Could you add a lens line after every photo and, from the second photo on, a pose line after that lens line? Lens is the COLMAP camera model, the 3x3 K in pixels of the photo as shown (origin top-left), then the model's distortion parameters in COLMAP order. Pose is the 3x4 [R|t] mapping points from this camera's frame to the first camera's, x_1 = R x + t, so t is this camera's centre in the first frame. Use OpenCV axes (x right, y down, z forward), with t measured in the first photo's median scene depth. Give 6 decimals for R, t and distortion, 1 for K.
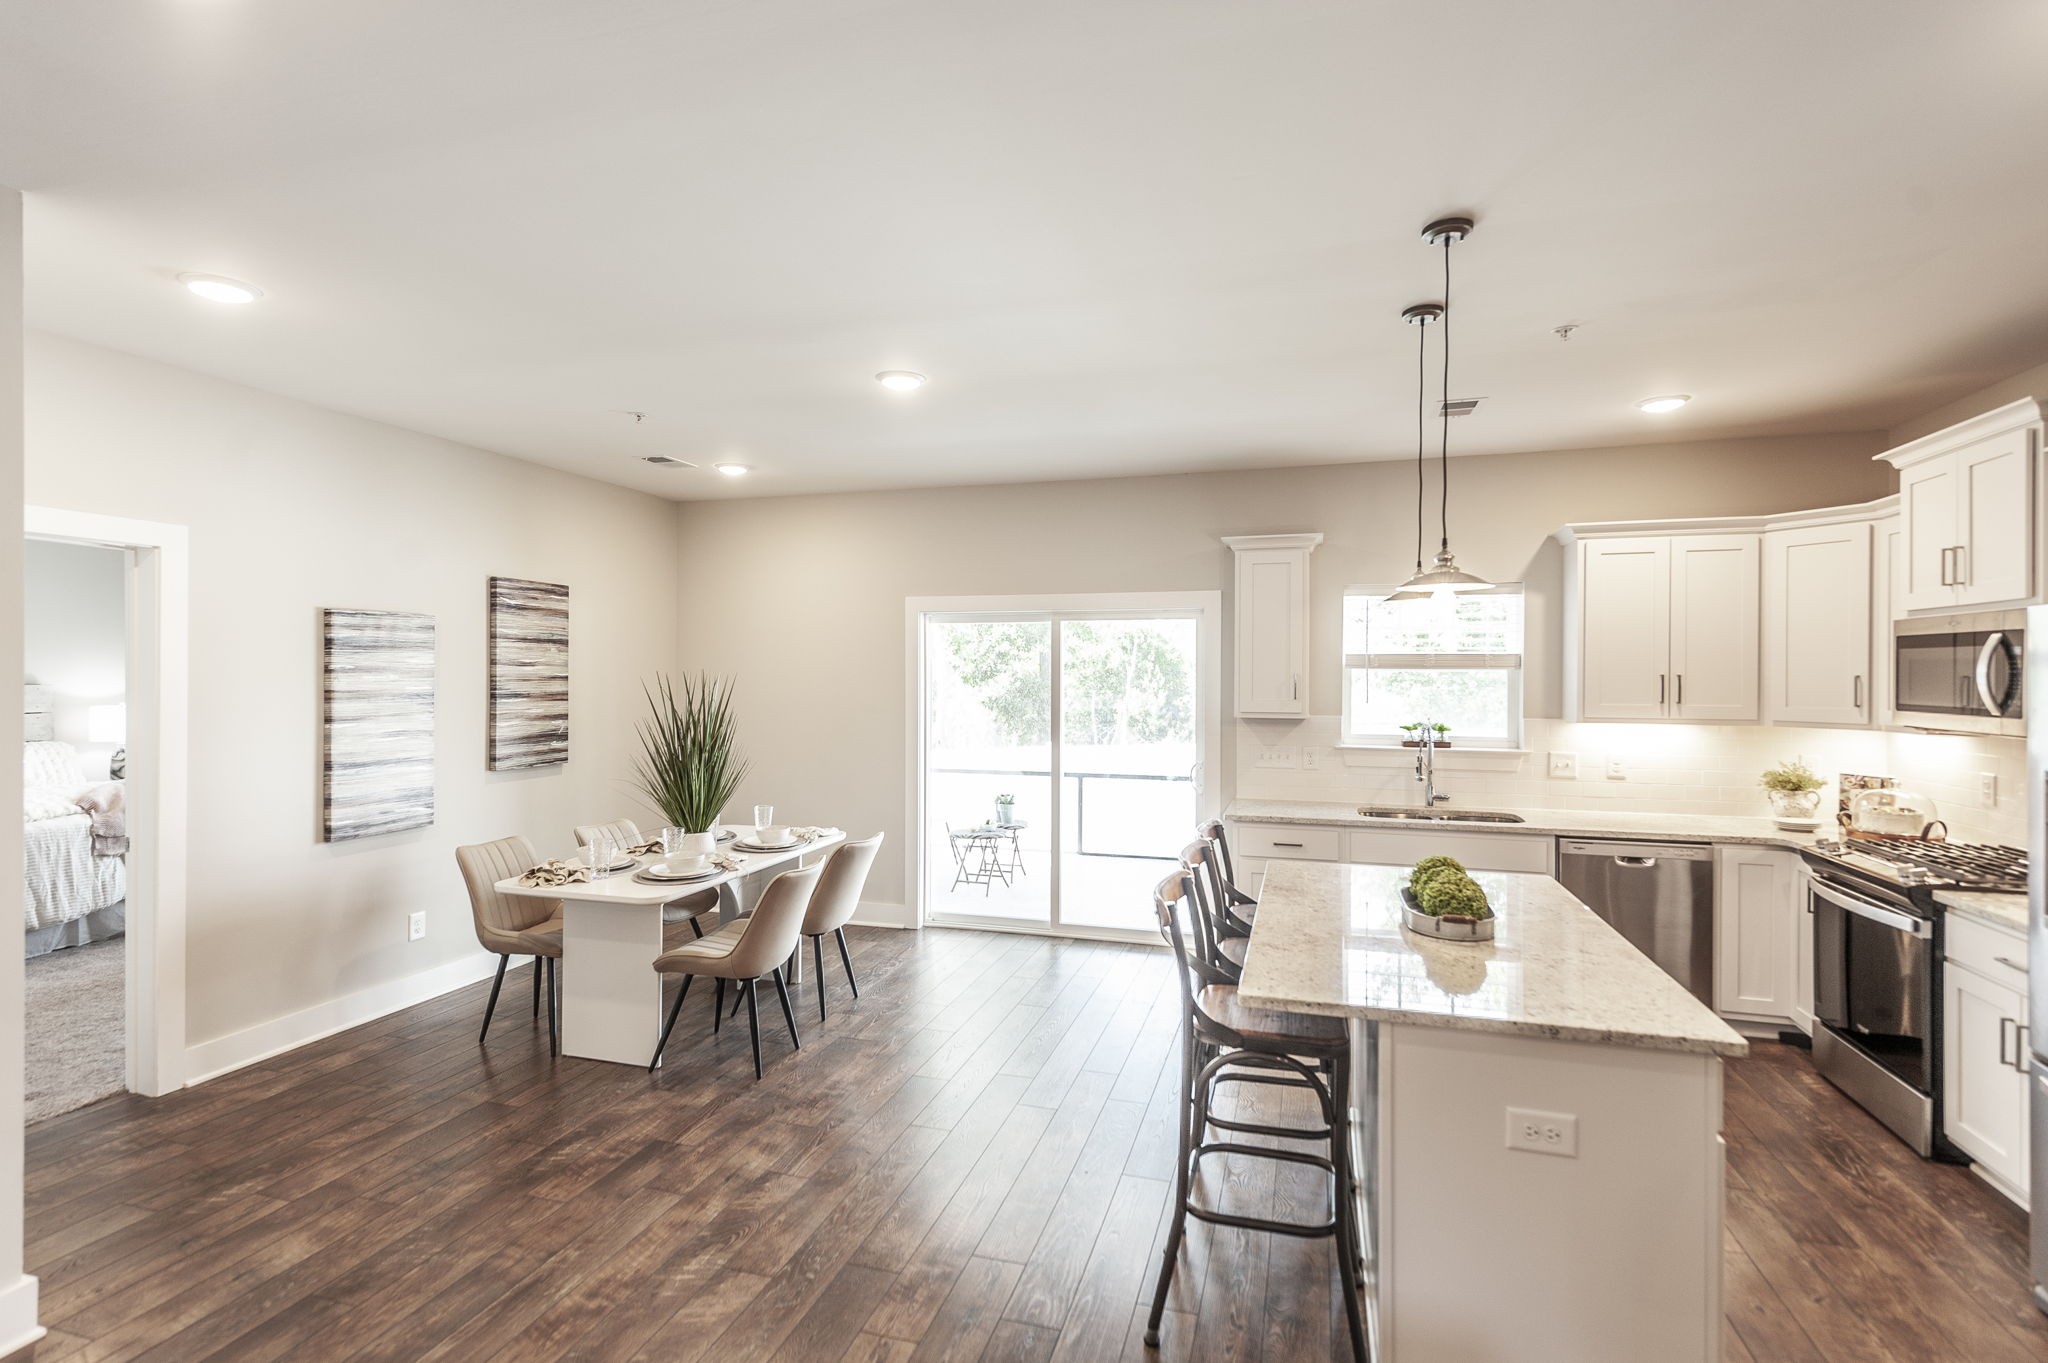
lens RADIAL K [[979.5, 0, 1035.4], [0, 979.5, 679.3], [0, 0, 1]] dist [0.030019, -0.011663]
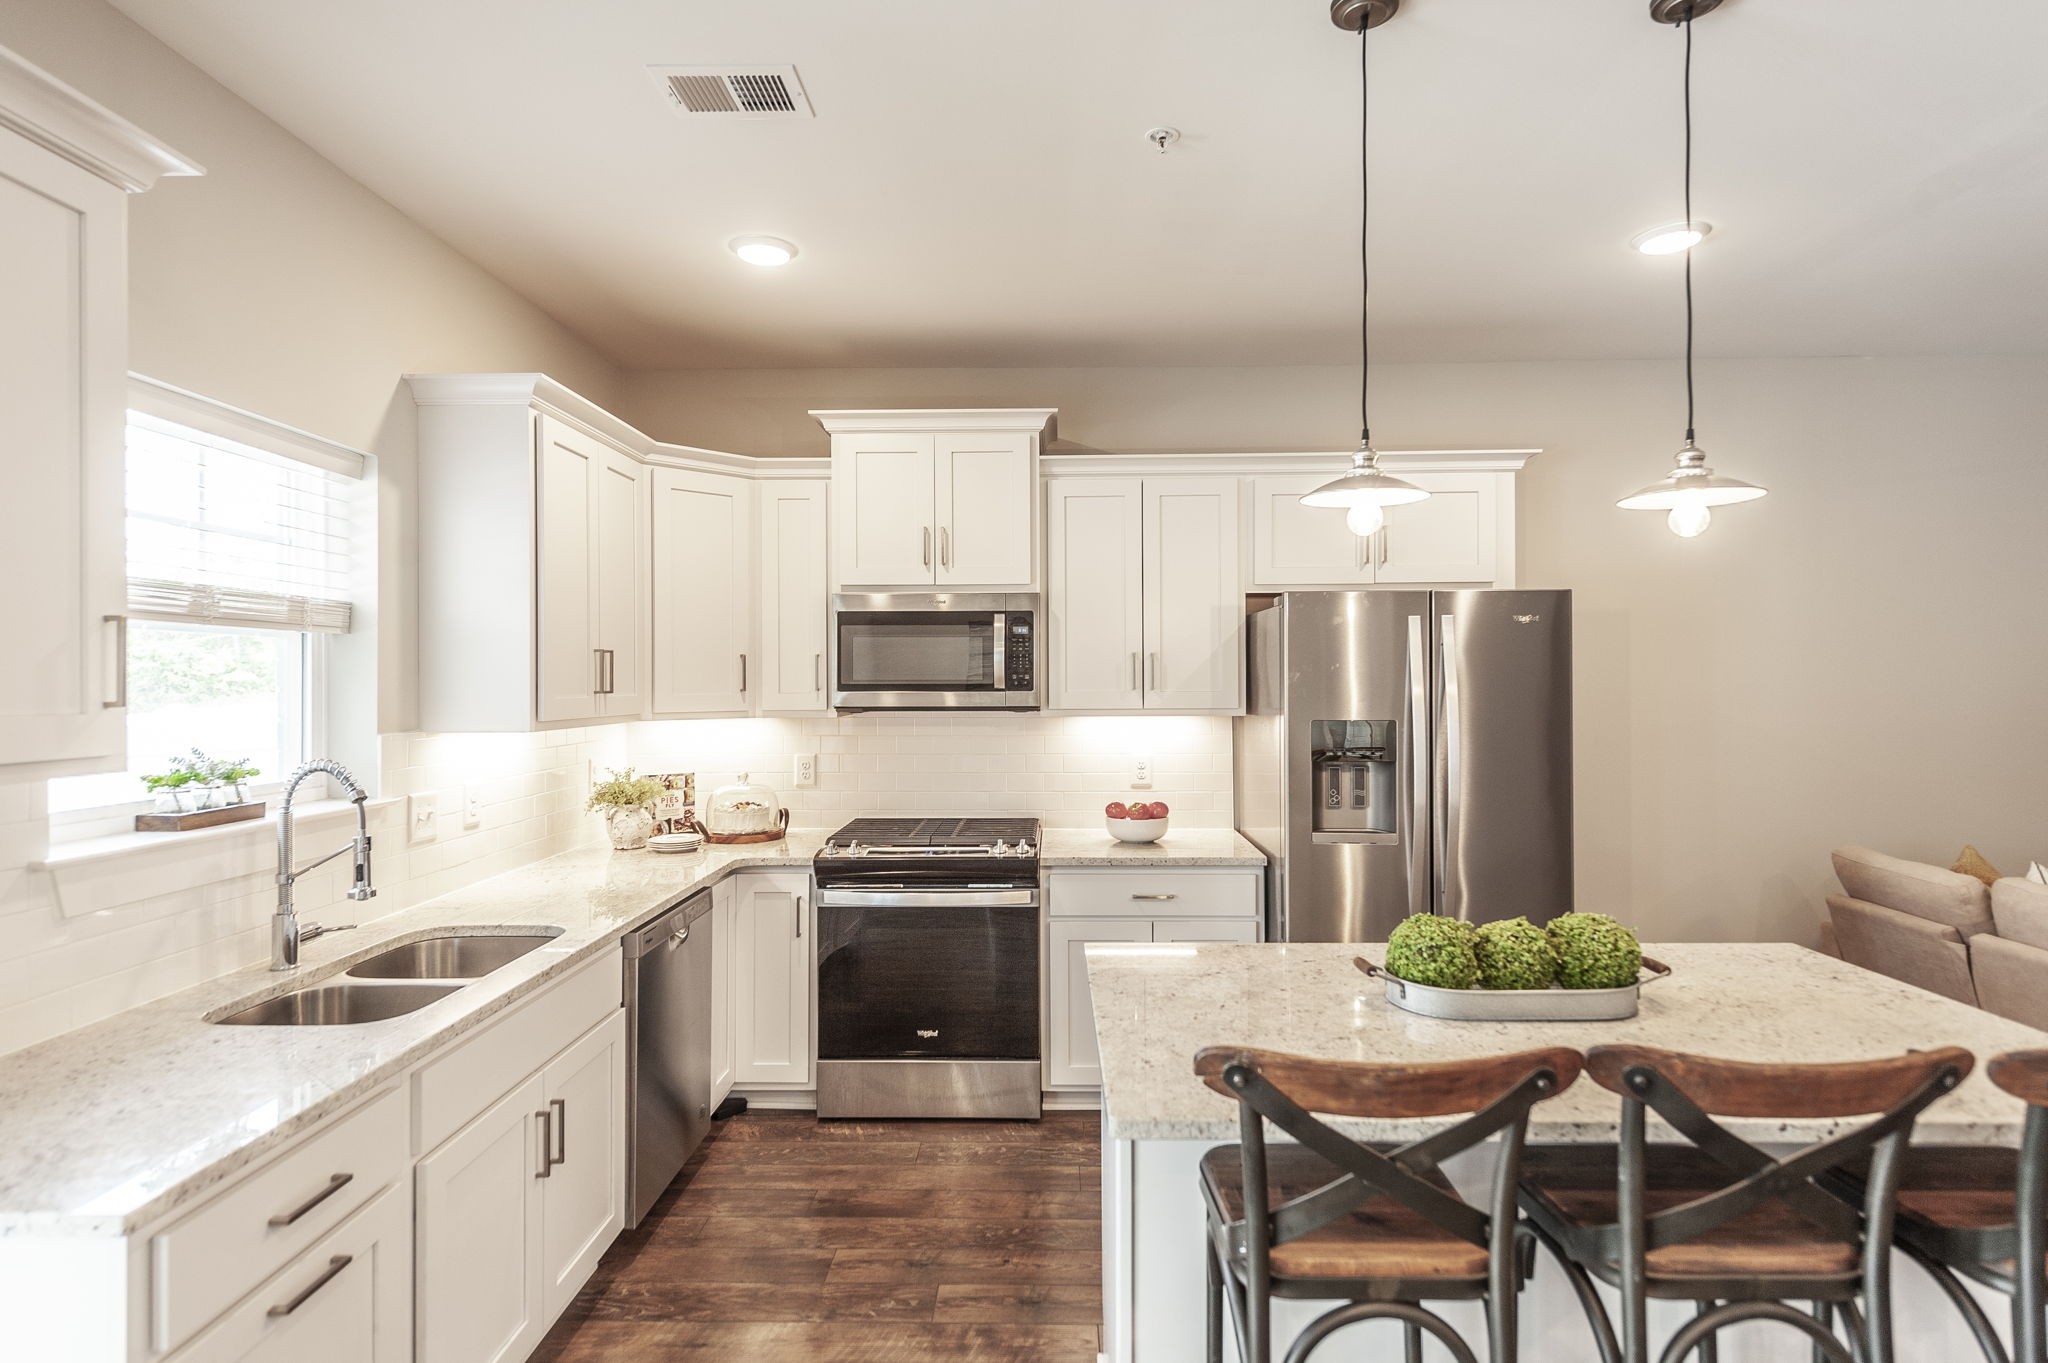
lens RADIAL K [[1041.1, 0, 1031.1], [0, 1041.1, 675.8], [0, 0, 1]] dist [0.005453, -0.001233]
pose [[-0.259086, 0.002177, 0.965852, -0.101333], [0.011005, 0.999939, 0.000698, 0.014988], [-0.965792, 0.010810, -0.259094, 0.898300]]
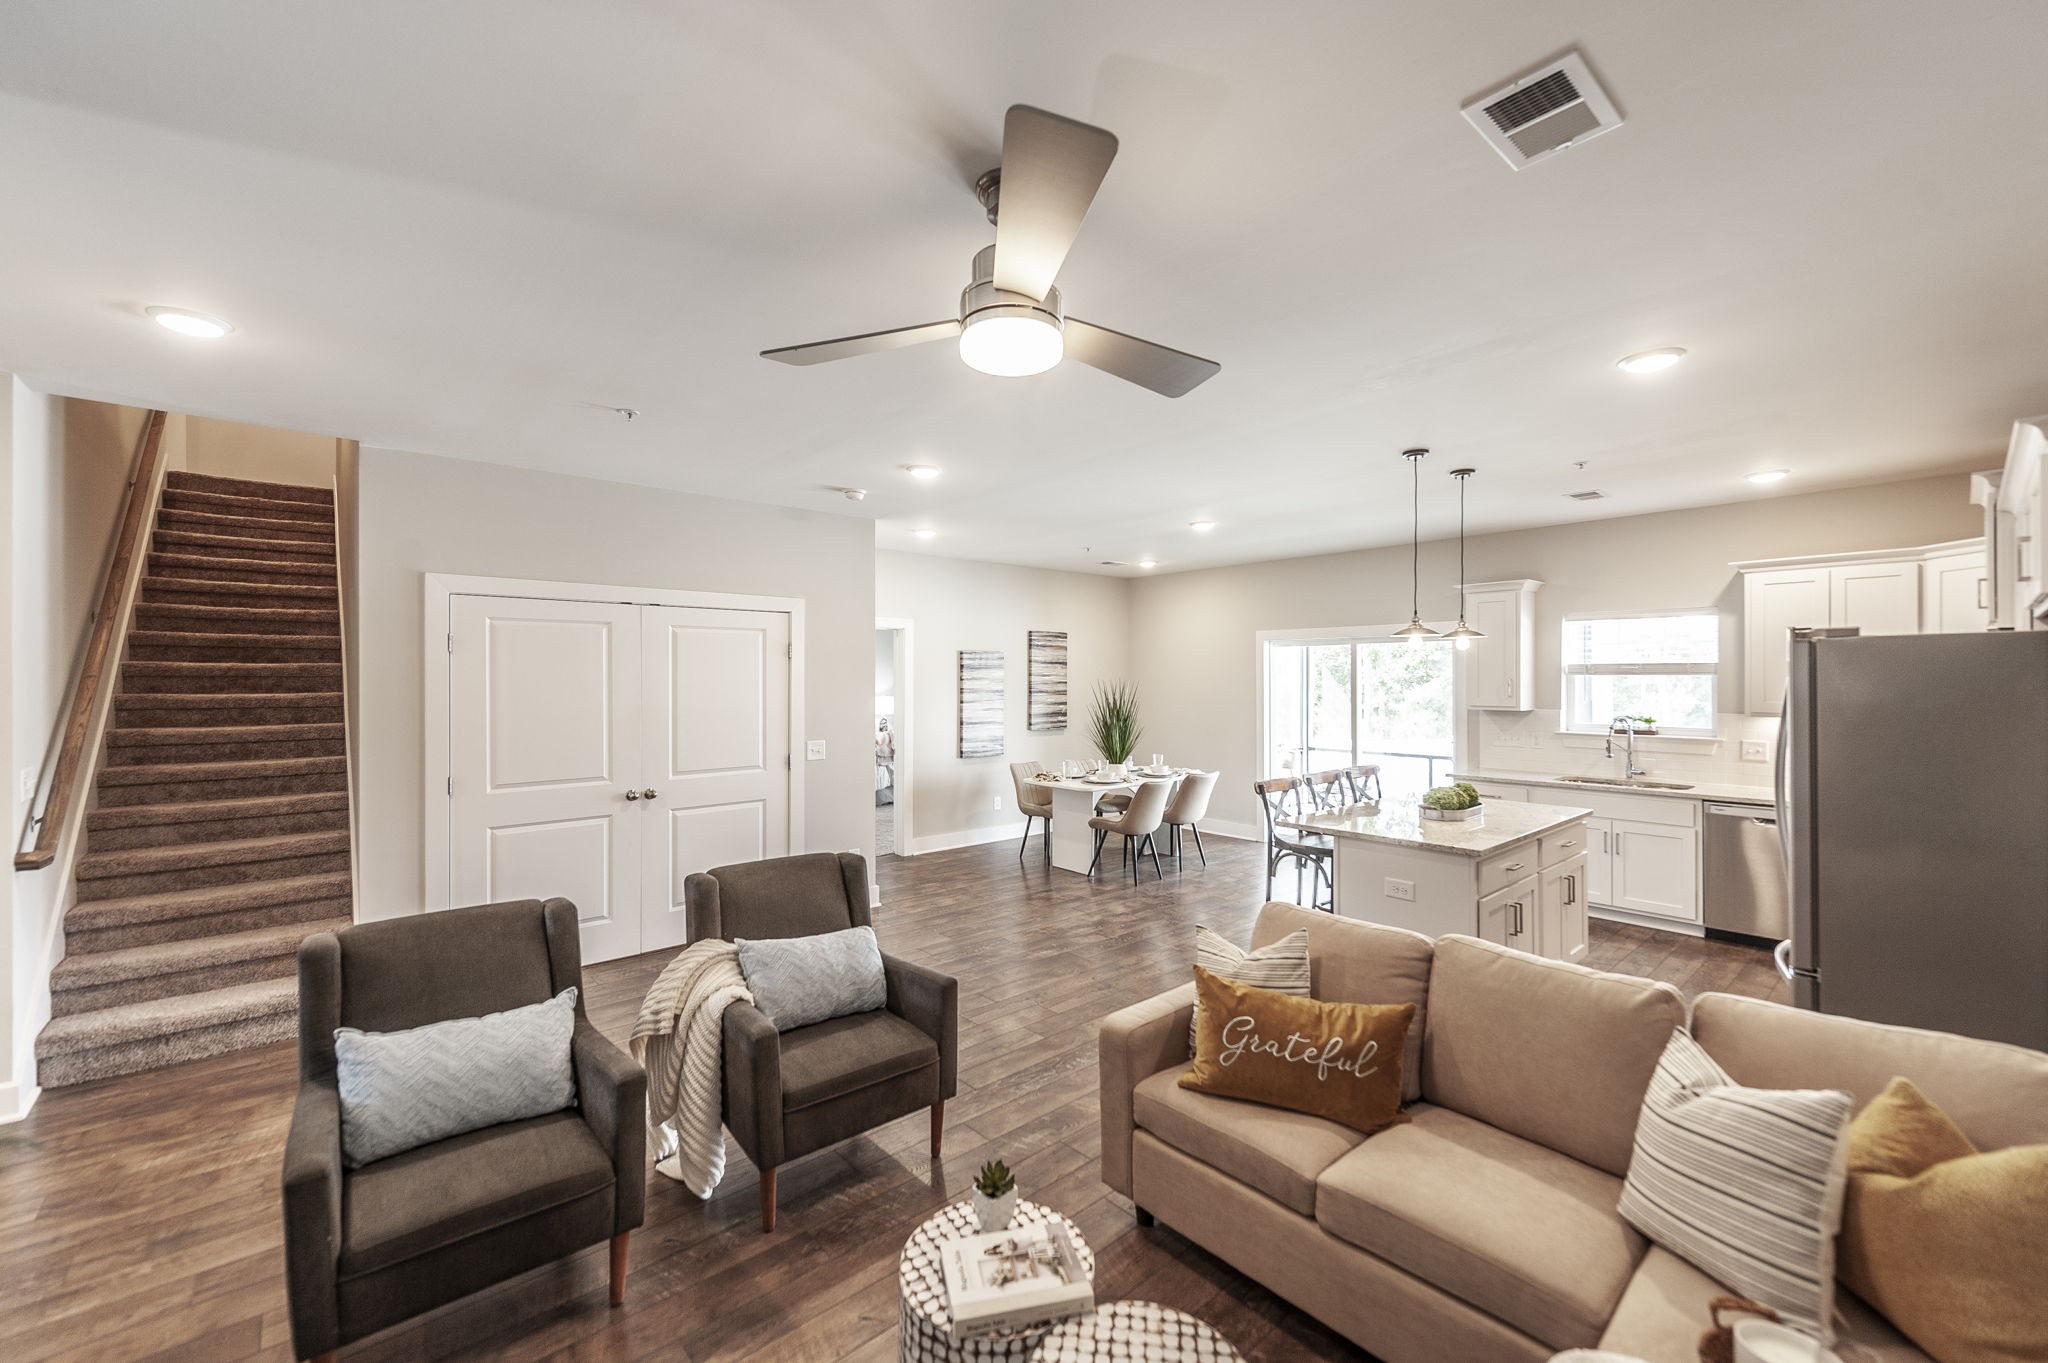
lens RADIAL K [[818.2, 0, 1011.0], [0, 818.2, 674.6], [0, 0, 1]] dist [0.000788, -0.000266]
pose [[0.840363, -0.006677, -0.541983, 0.330290], [0.000746, 0.999937, -0.011163, 0.000800], [0.542024, 0.008976, 0.840315, -0.424009]]
